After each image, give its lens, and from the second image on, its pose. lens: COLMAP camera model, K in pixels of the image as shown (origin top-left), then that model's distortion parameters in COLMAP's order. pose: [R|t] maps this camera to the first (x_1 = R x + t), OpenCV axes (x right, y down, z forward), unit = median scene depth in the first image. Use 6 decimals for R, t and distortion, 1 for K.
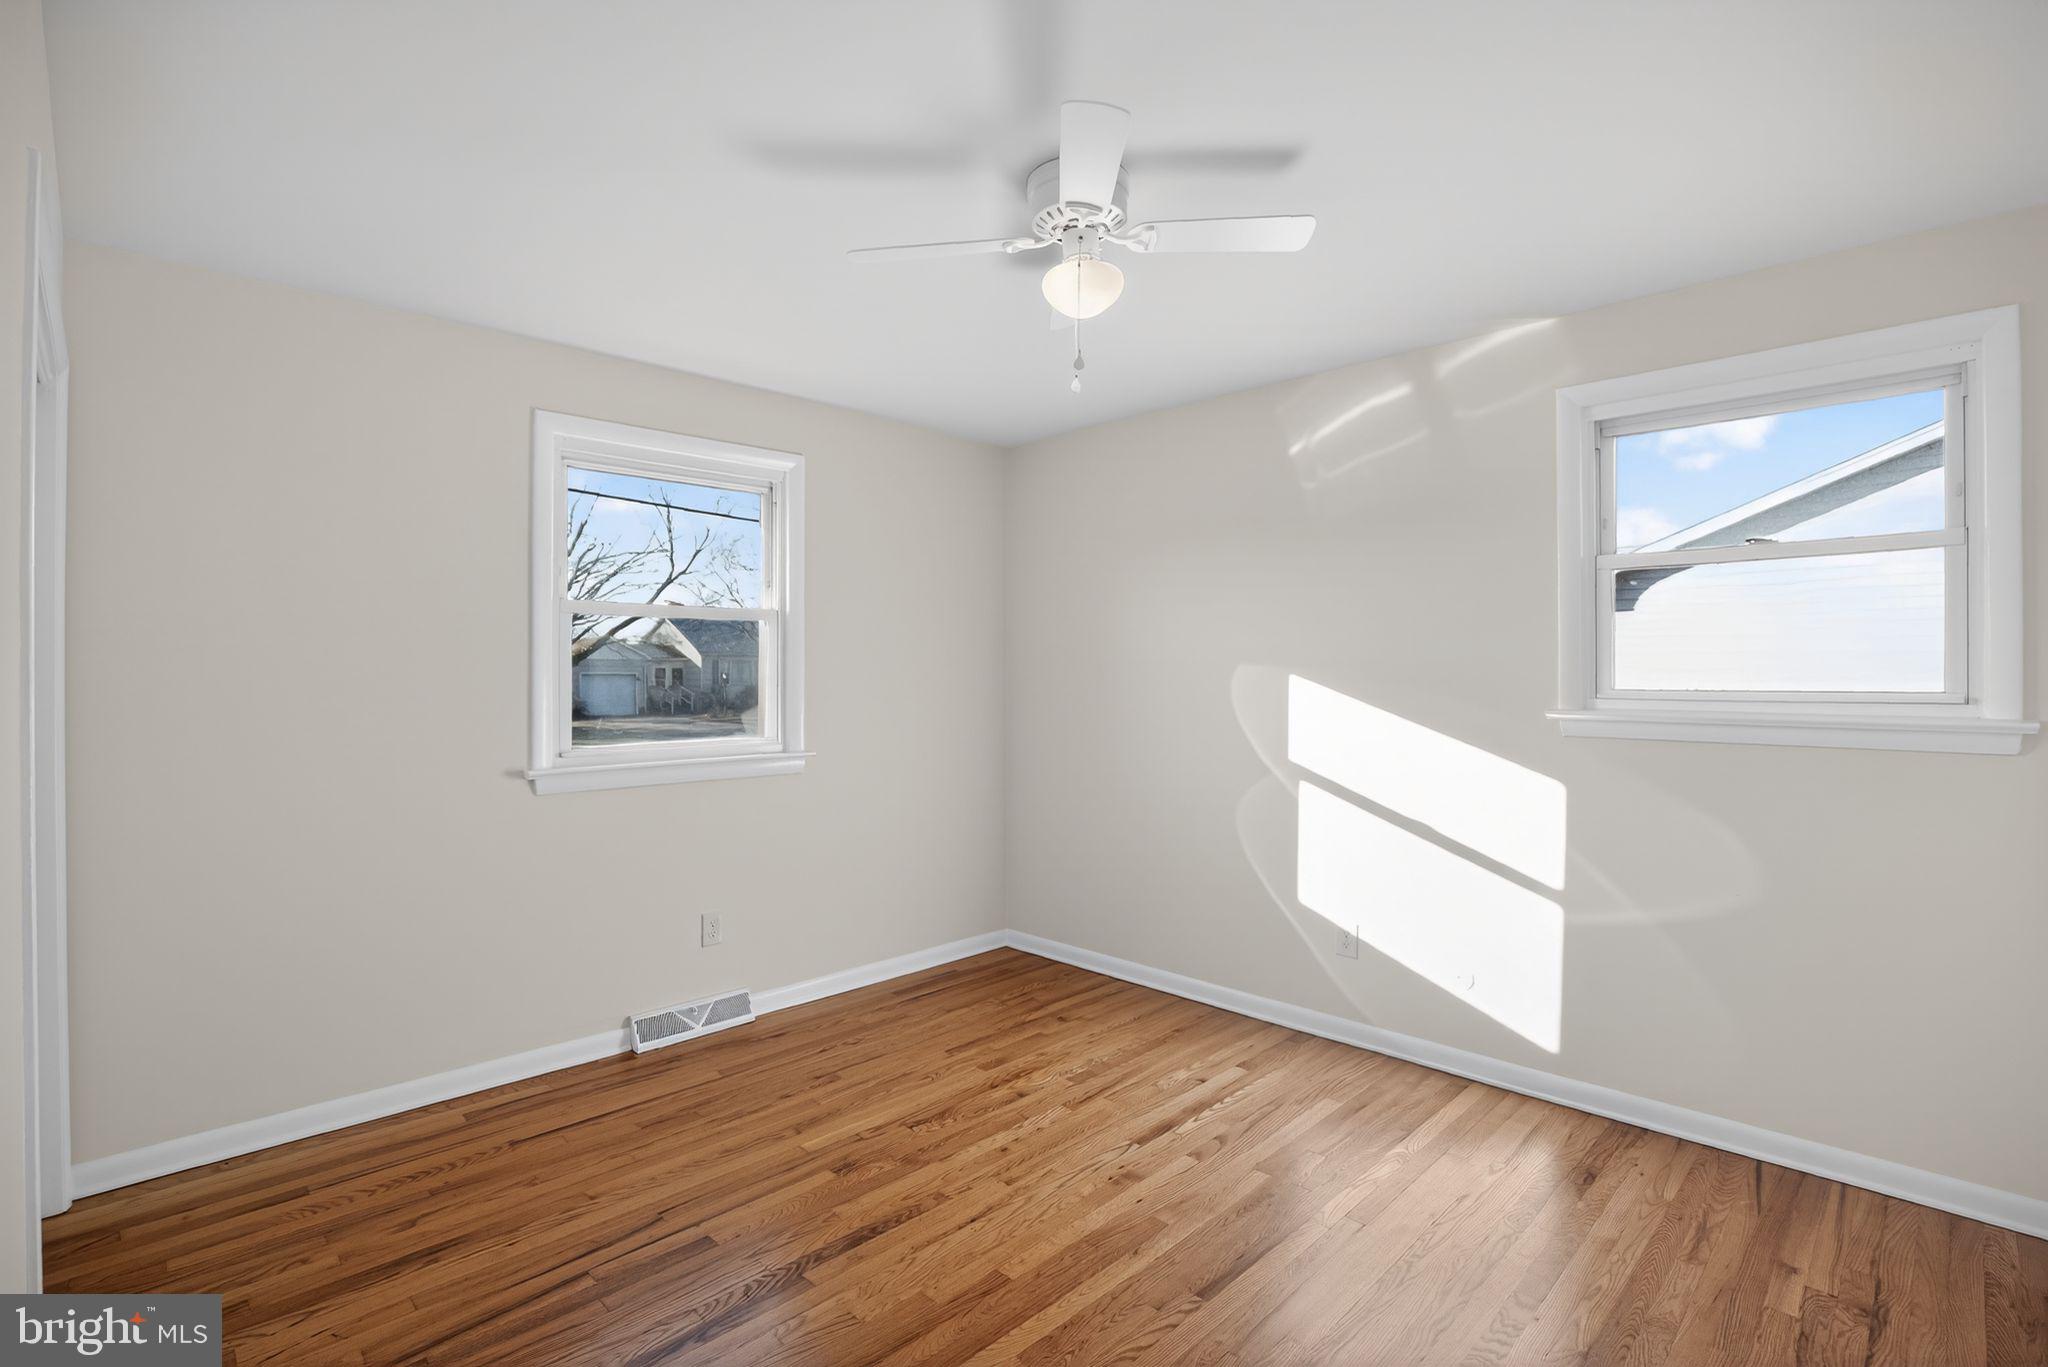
lens RADIAL K [[950.5, 0, 1030.9], [0, 950.5, 680.5], [0, 0, 1]] dist [-0.033358, 0.003704]
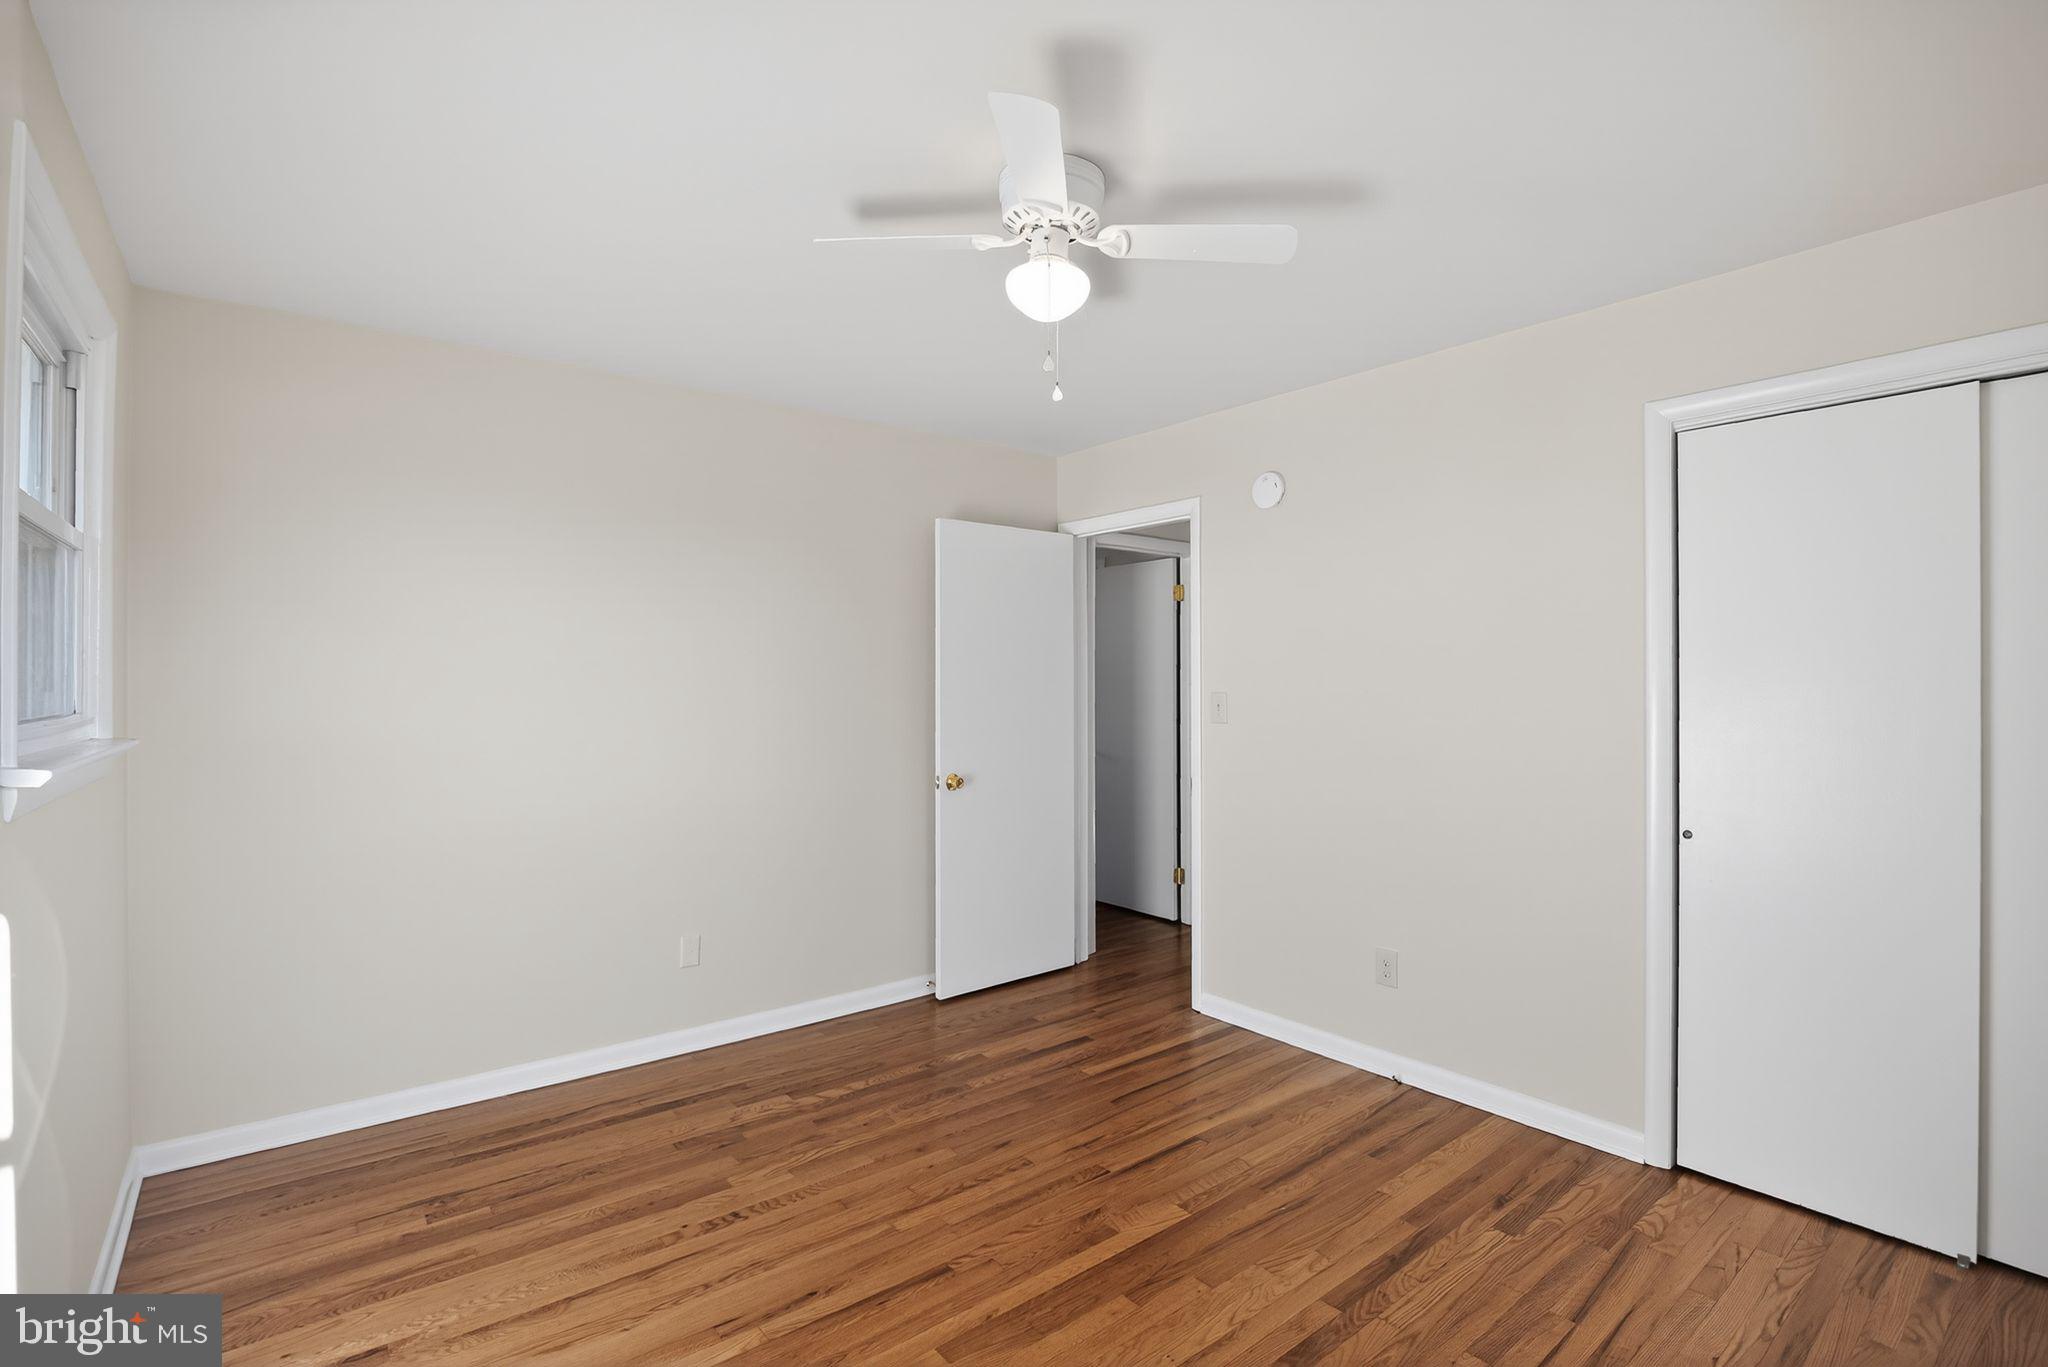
lens RADIAL K [[950.5, 0, 1029.6], [0, 950.5, 681.2], [0, 0, 1]] dist [-0.033358, 0.003704]
pose [[-0.993660, 0.002285, 0.112401, -0.034996], [0.003027, 0.999975, 0.006431, -0.023648], [-0.112384, 0.006730, -0.993642, 2.026220]]
